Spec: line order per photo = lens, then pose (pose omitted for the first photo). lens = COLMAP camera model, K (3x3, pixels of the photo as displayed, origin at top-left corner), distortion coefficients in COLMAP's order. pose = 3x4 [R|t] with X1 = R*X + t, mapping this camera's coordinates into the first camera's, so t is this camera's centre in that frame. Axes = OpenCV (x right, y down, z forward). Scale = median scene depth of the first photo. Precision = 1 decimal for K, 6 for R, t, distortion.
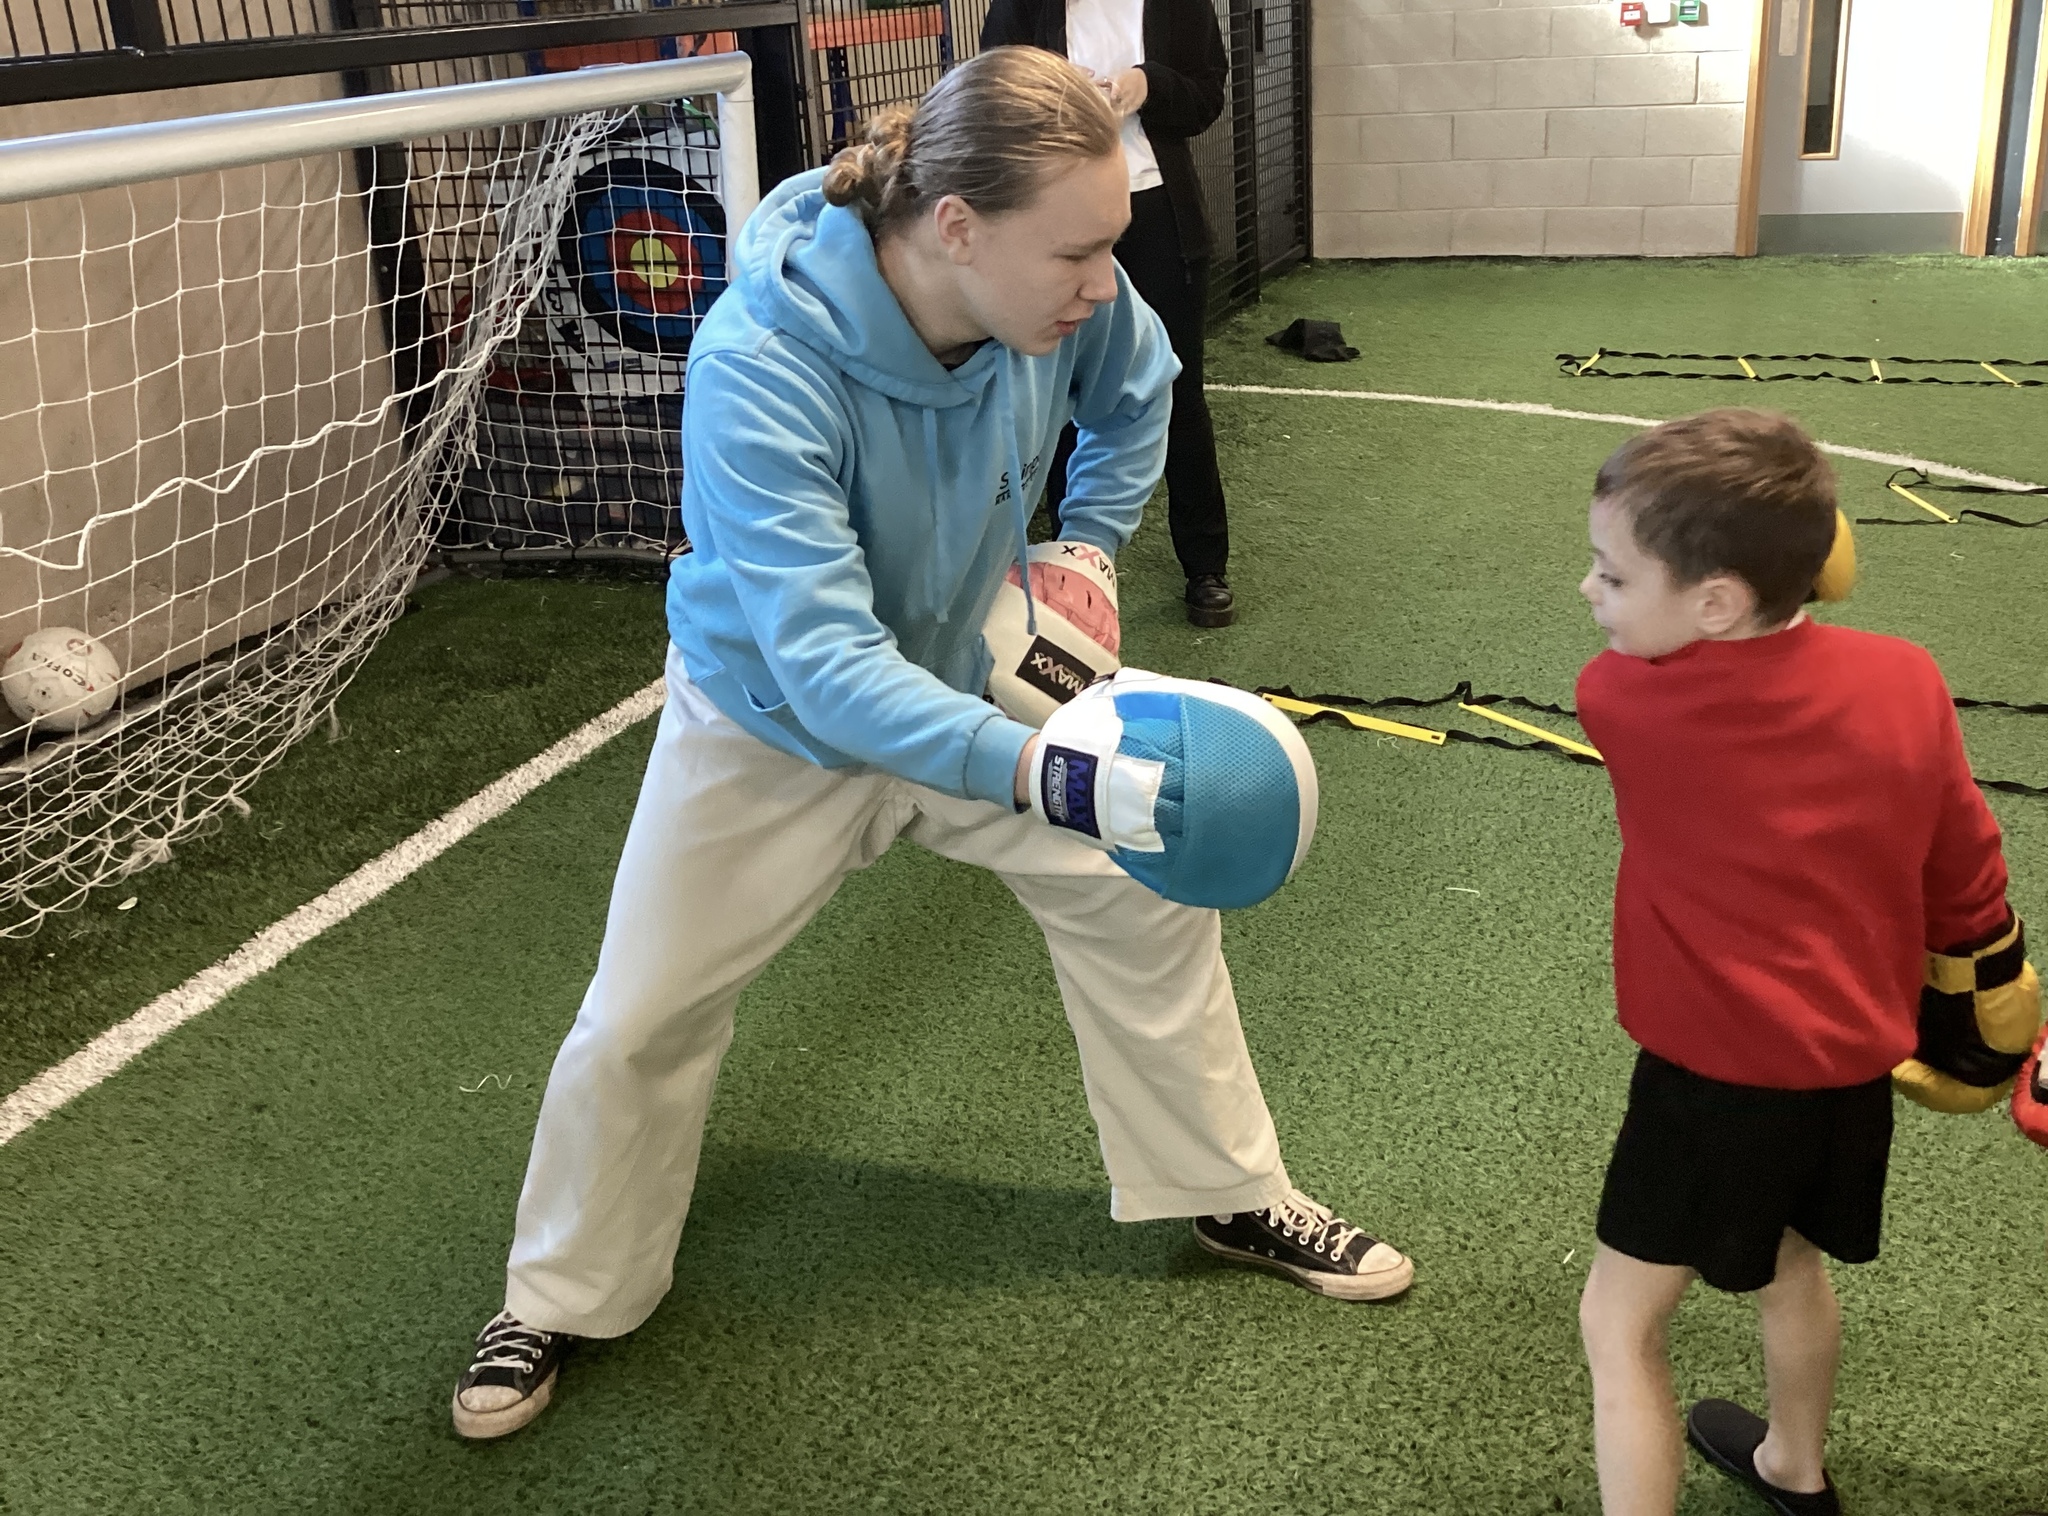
lens RADIAL K [[2011.1, 0, 1130.7], [0, 2011.1, 693.3], [0, 0, 1]] dist [0.070558, -0.102149]
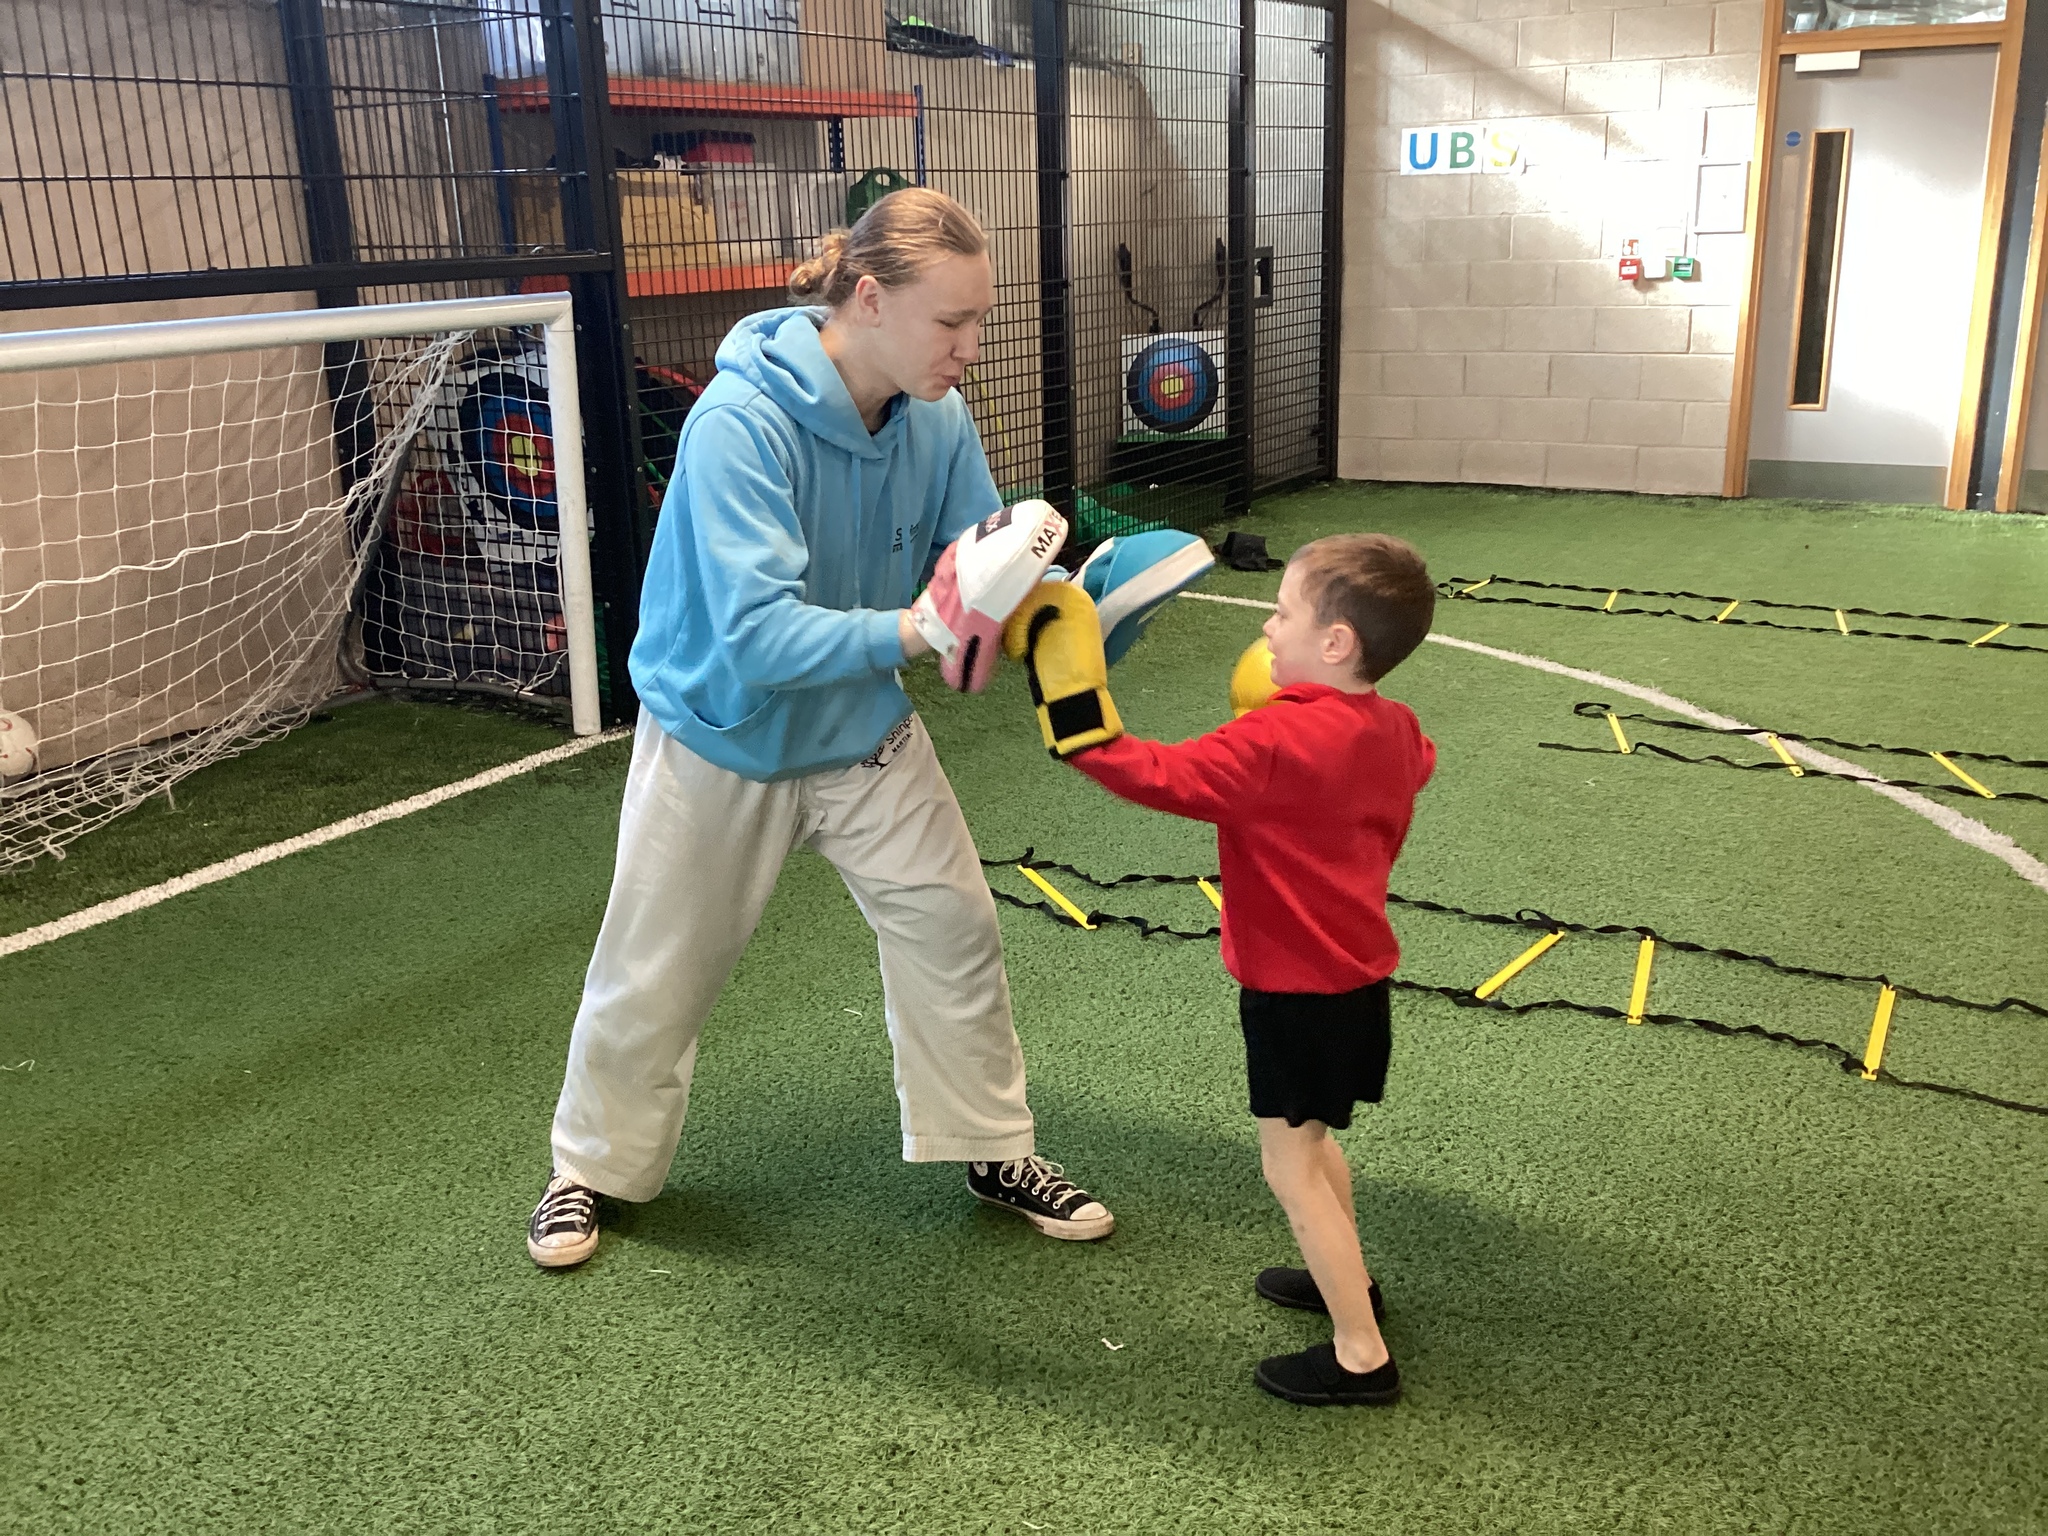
lens RADIAL K [[1852.5, 0, 1024.0], [0, 1852.5, 768.0], [0, 0, 1]] dist [0.112551, -0.223192]
pose [[0.972881, 0.083932, -0.215539, 0.222833], [-0.094112, 0.994859, -0.037392, -0.006428], [0.211293, 0.056663, 0.975779, -0.026715]]
